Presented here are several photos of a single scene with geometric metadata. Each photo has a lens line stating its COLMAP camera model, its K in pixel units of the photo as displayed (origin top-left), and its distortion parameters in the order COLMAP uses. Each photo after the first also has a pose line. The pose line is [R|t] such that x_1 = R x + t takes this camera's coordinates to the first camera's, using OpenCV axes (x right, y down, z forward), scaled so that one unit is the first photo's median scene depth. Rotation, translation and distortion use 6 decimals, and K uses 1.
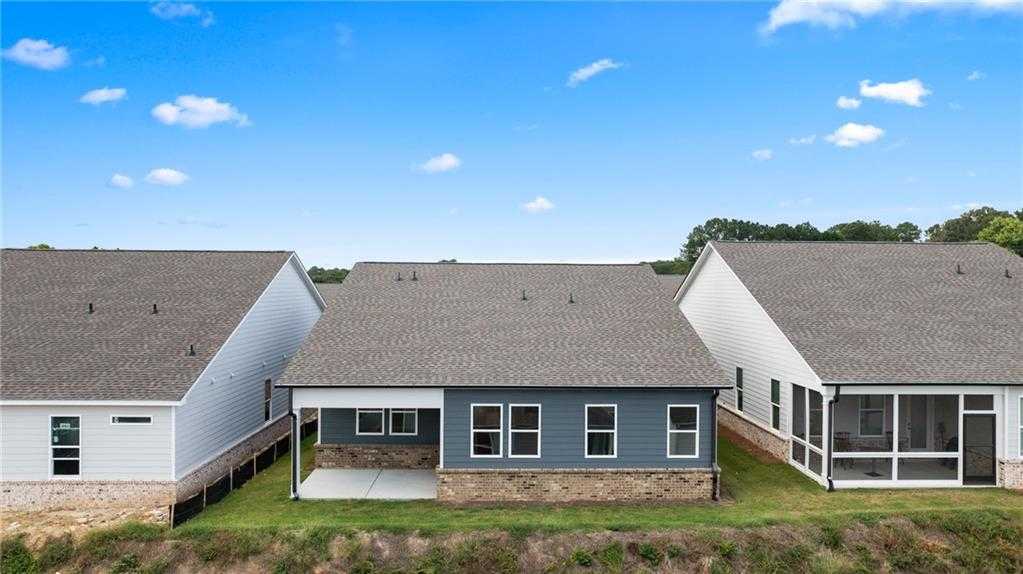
lens RADIAL K [[703.9, 0, 511.1], [0, 703.9, 284.5], [0, 0, 1]] dist [-0.011552, 0.003575]
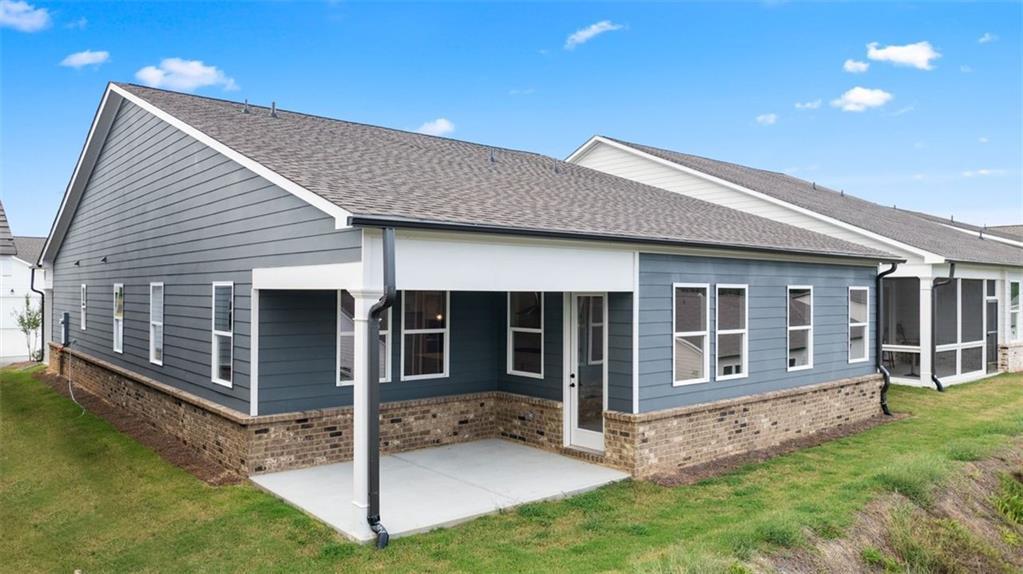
lens RADIAL K [[703.9, 0, 512.2], [0, 703.9, 292.0], [0, 0, 1]] dist [-0.011552, 0.003575]
pose [[0.777084, 0.000381, 0.629396, -0.472560], [-0.002753, 0.999992, 0.002794, 0.175883], [-0.629390, -0.003904, 0.777080, 0.674057]]
